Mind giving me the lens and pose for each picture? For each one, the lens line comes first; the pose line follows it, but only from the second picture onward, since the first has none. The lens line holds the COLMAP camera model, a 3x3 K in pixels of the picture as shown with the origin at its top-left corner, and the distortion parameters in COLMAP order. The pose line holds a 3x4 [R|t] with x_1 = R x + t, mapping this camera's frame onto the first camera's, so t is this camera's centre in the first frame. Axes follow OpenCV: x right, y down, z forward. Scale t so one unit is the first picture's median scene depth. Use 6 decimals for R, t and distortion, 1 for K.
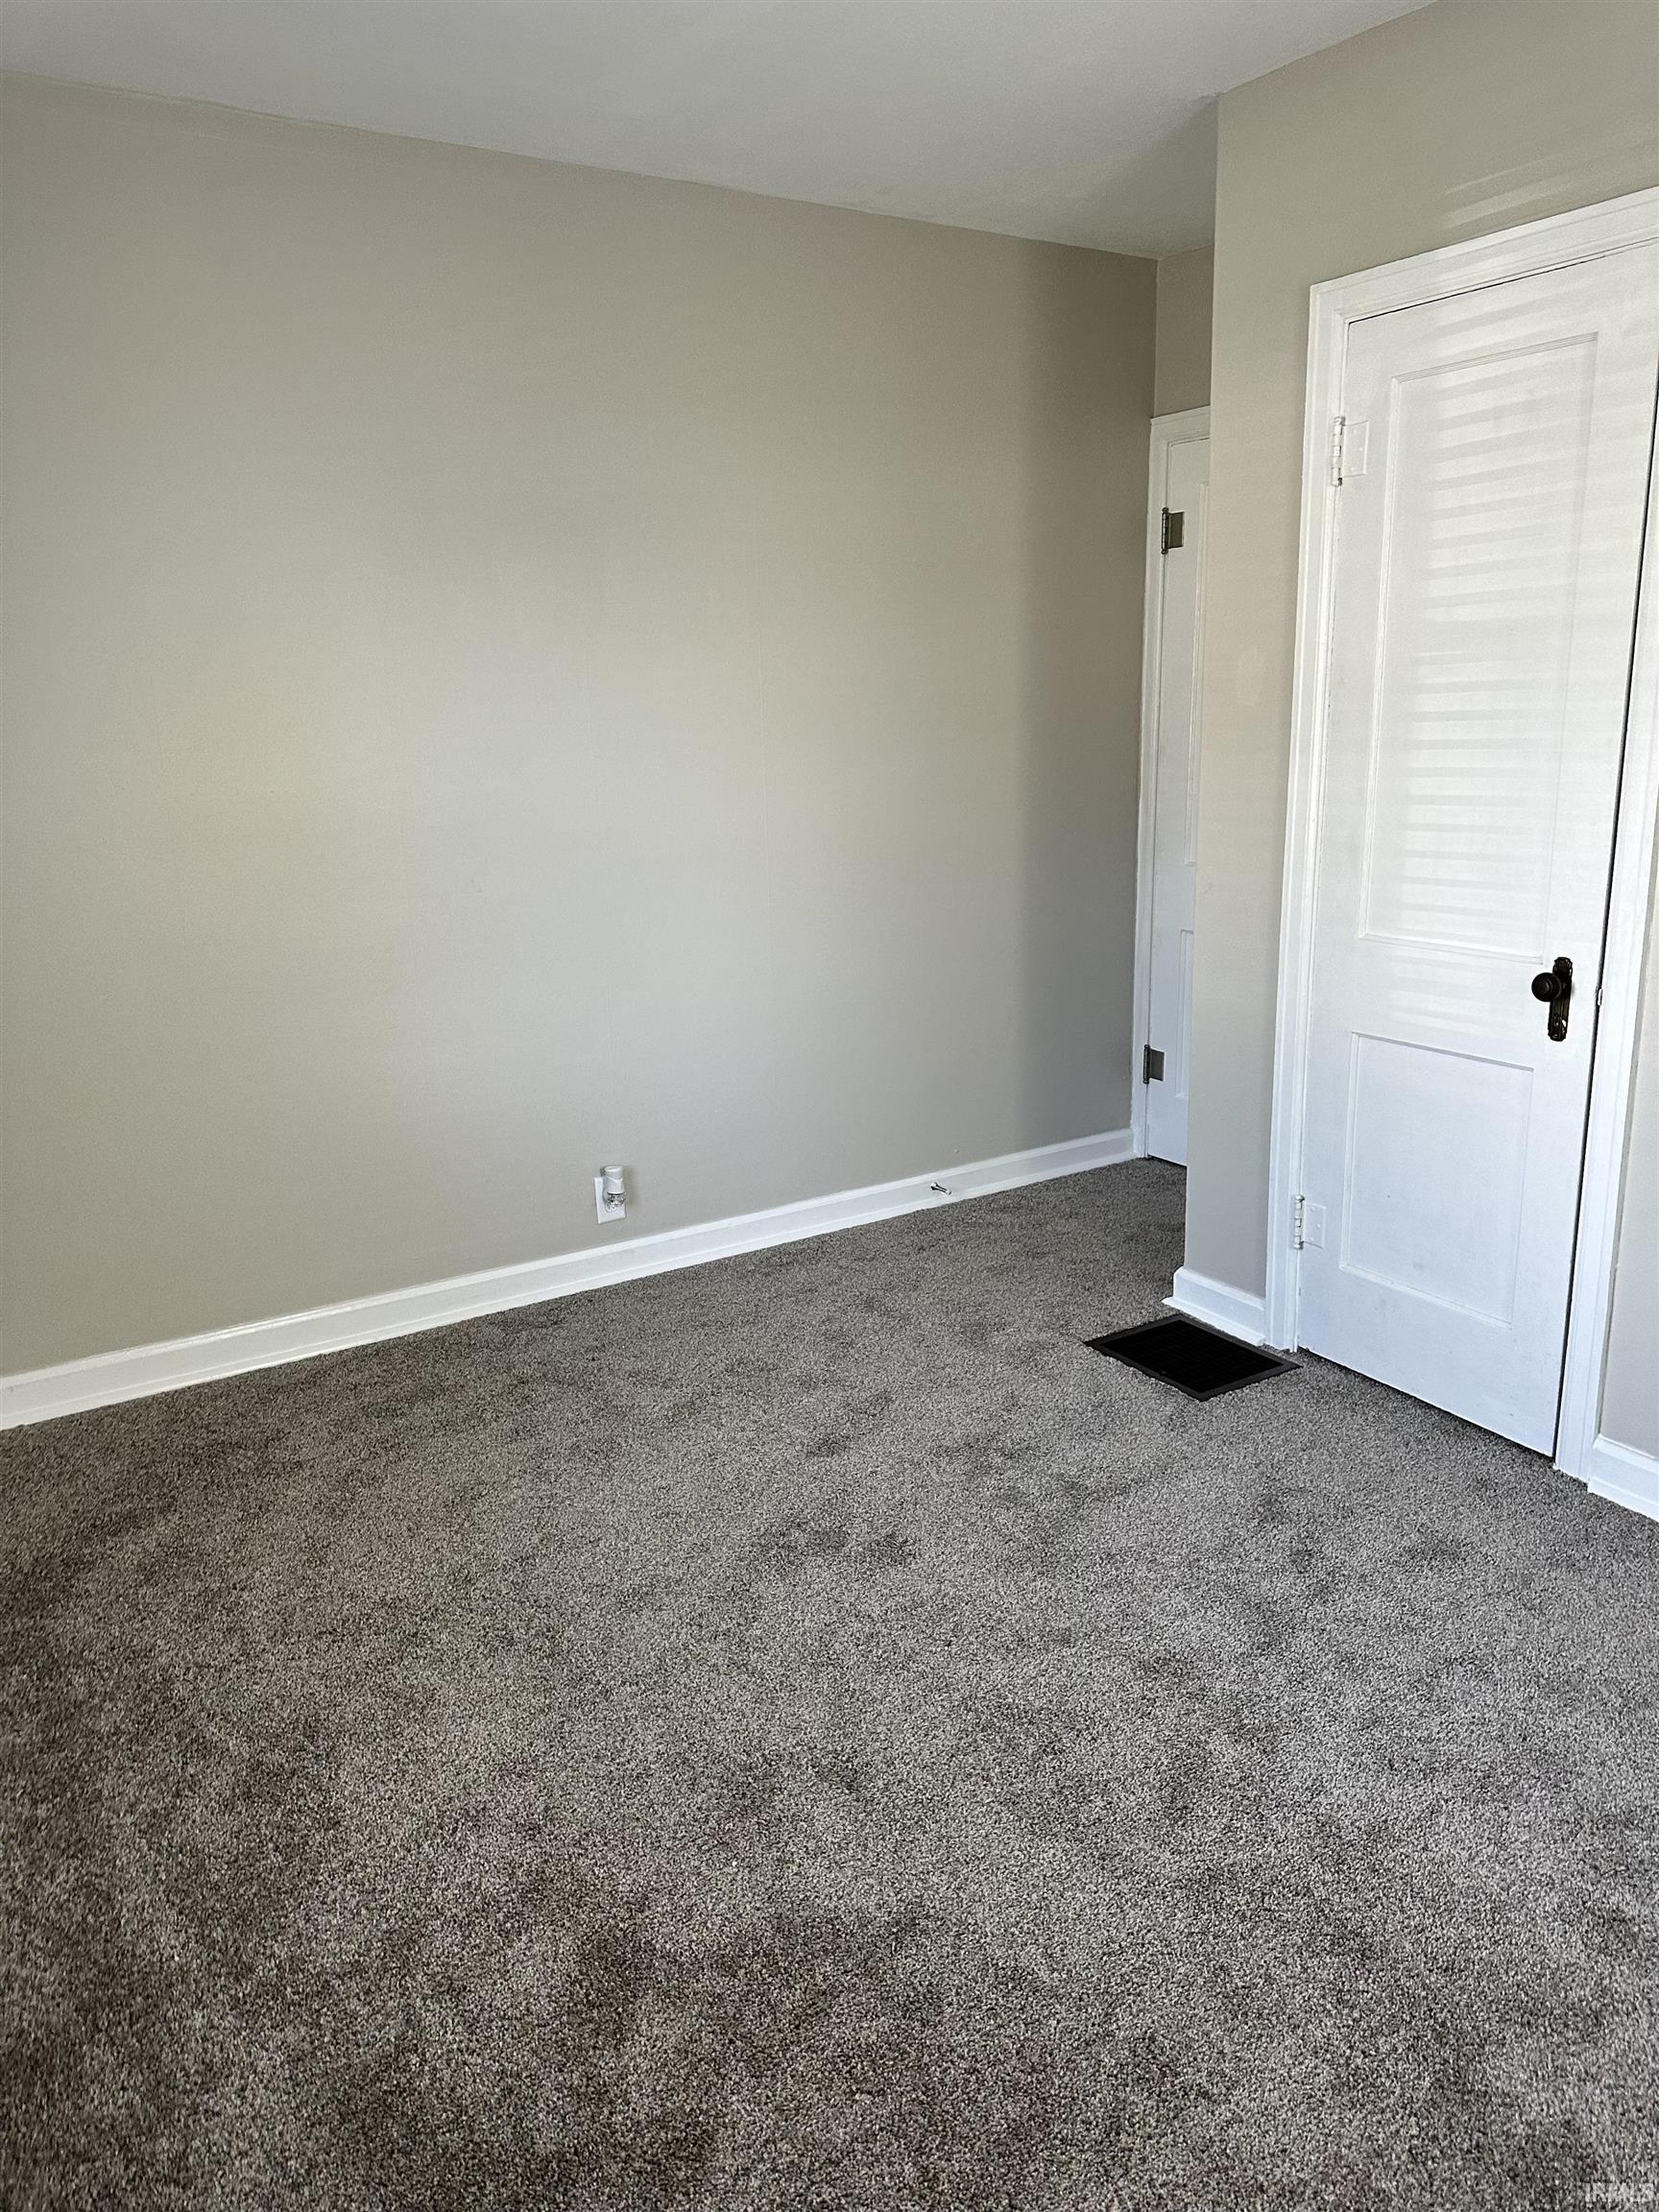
lens RADIAL K [[1574.0, 0, 829.5], [0, 1574.0, 1106.0], [0, 0, 1]] dist [0.023276, -0.018224]
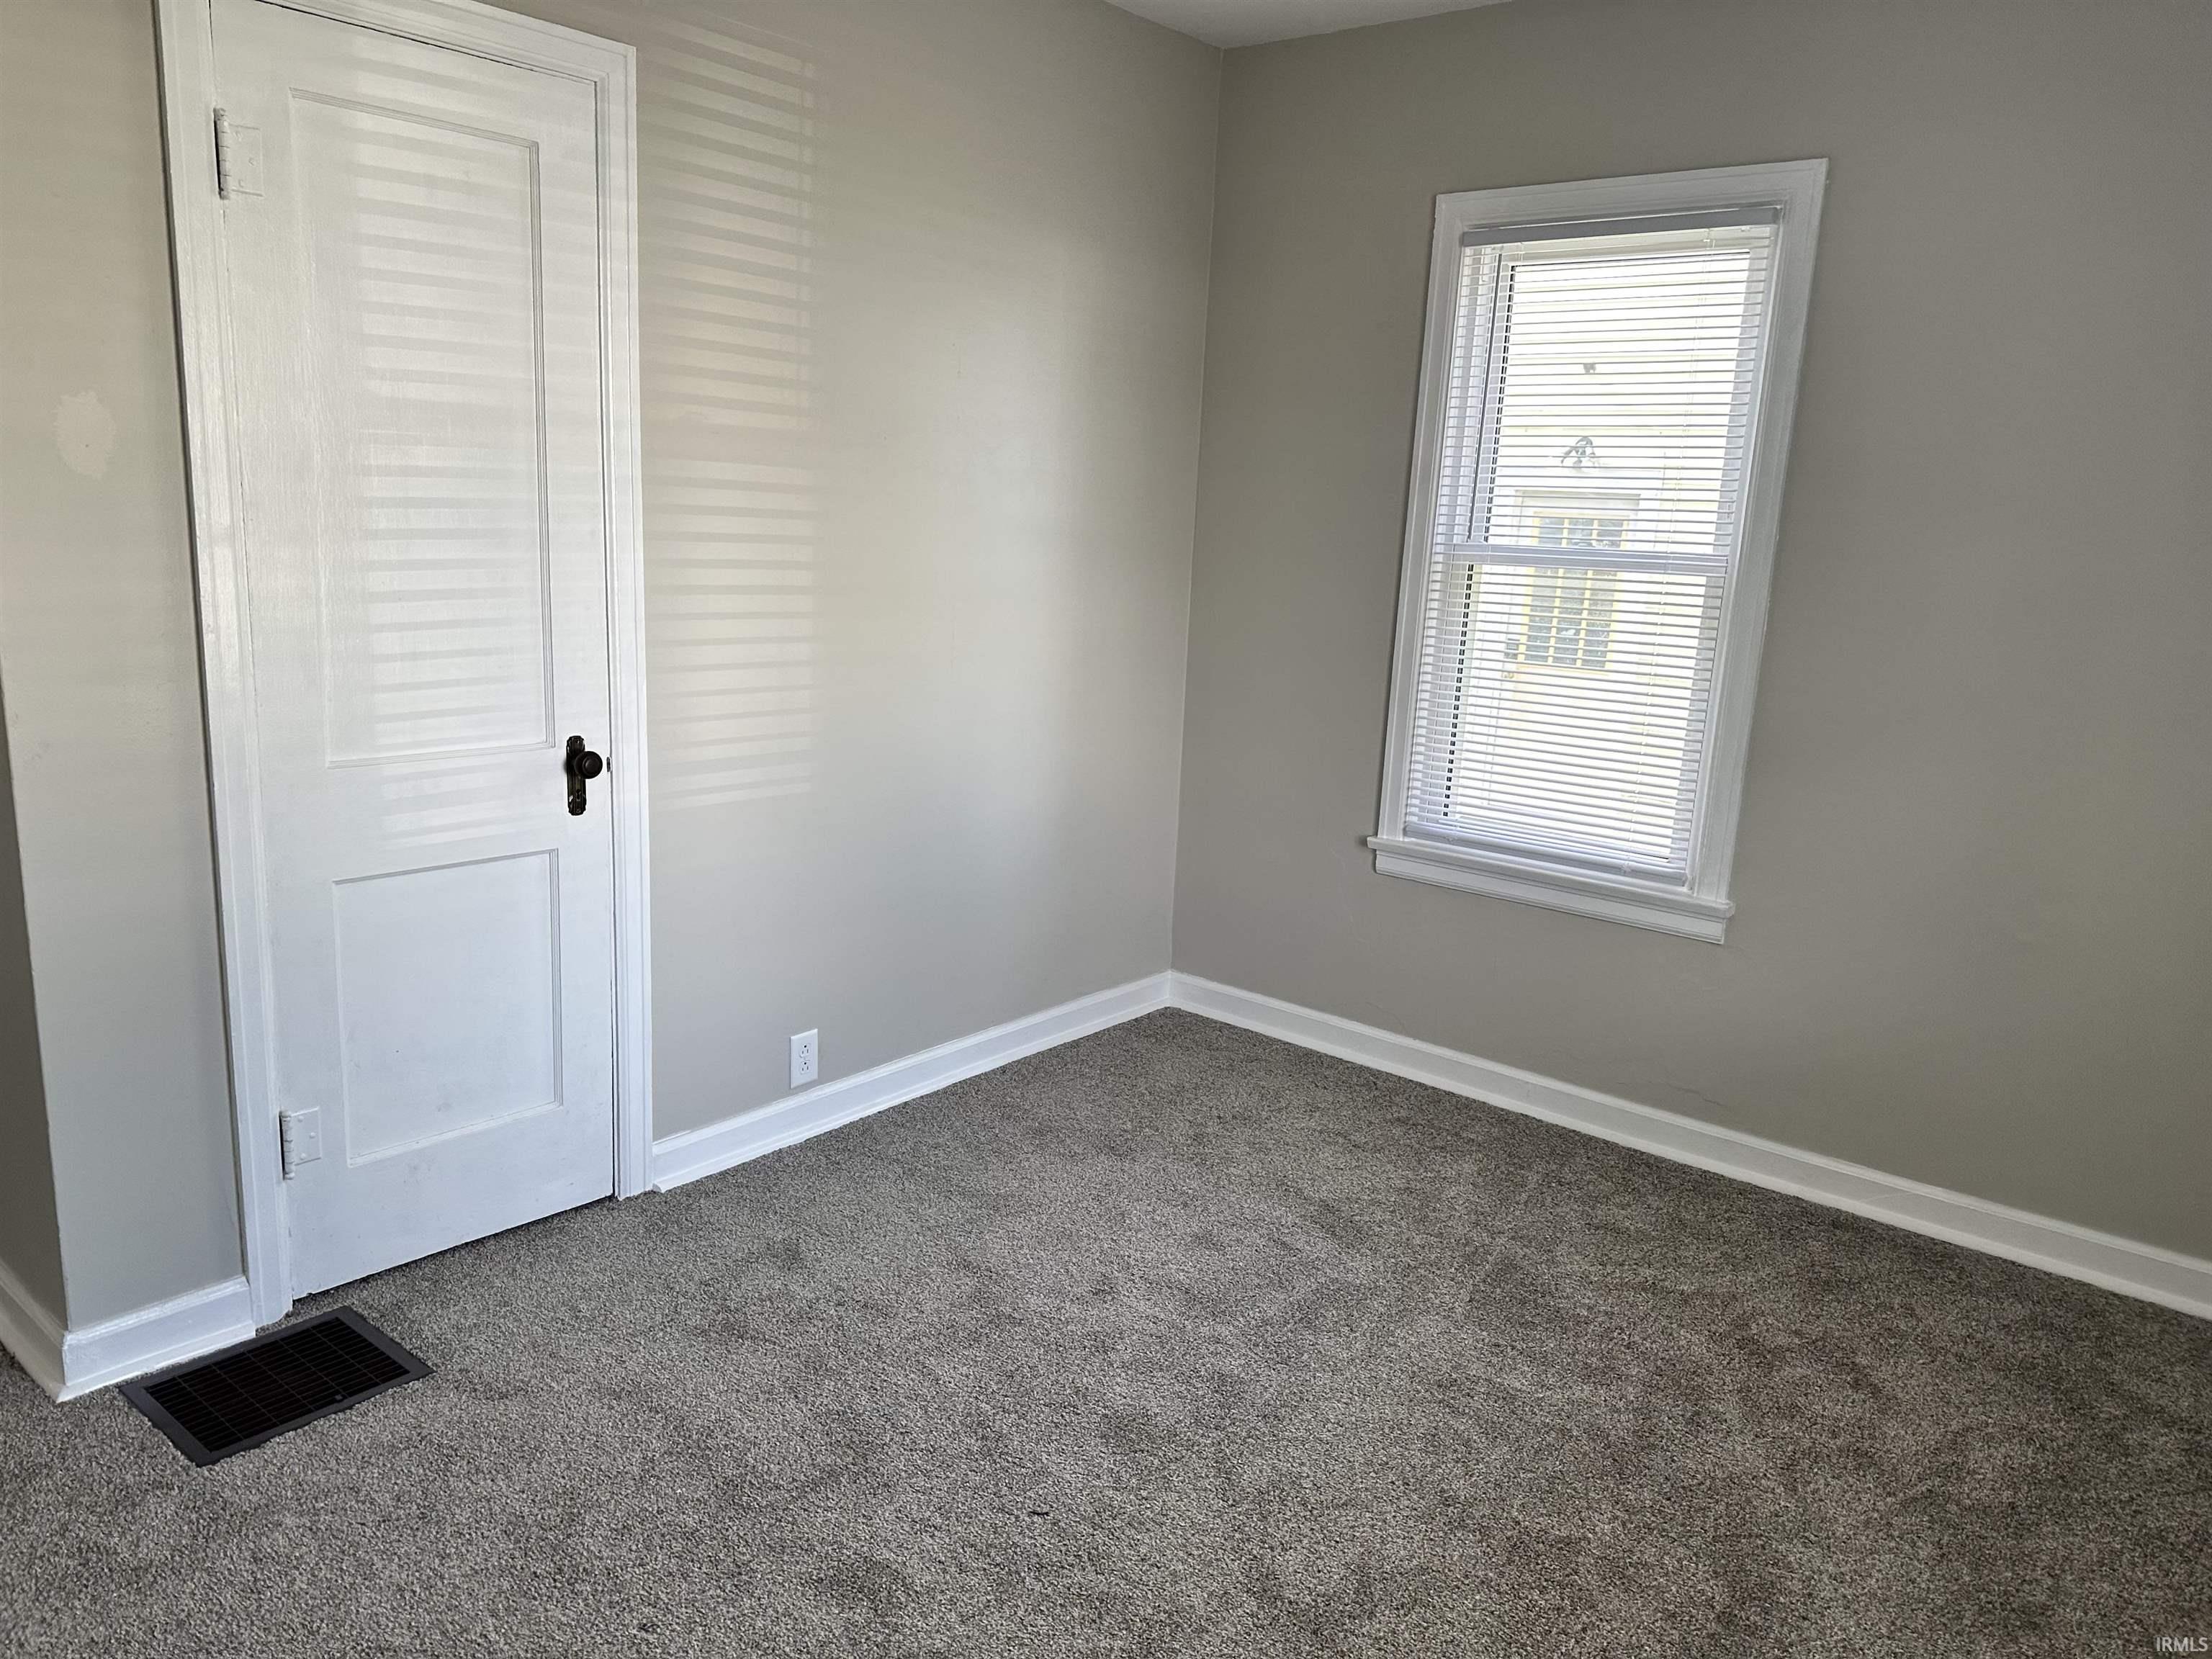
lens RADIAL K [[1574.0, 0, 1106.0], [0, 1574.0, 829.5], [0, 0, 1]] dist [0.023276, -0.018224]
pose [[-0.307972, -0.196439, 0.930895, -0.611140], [0.196336, 0.944268, 0.264216, -0.234404], [-0.930916, 0.264140, -0.252240, 0.920457]]
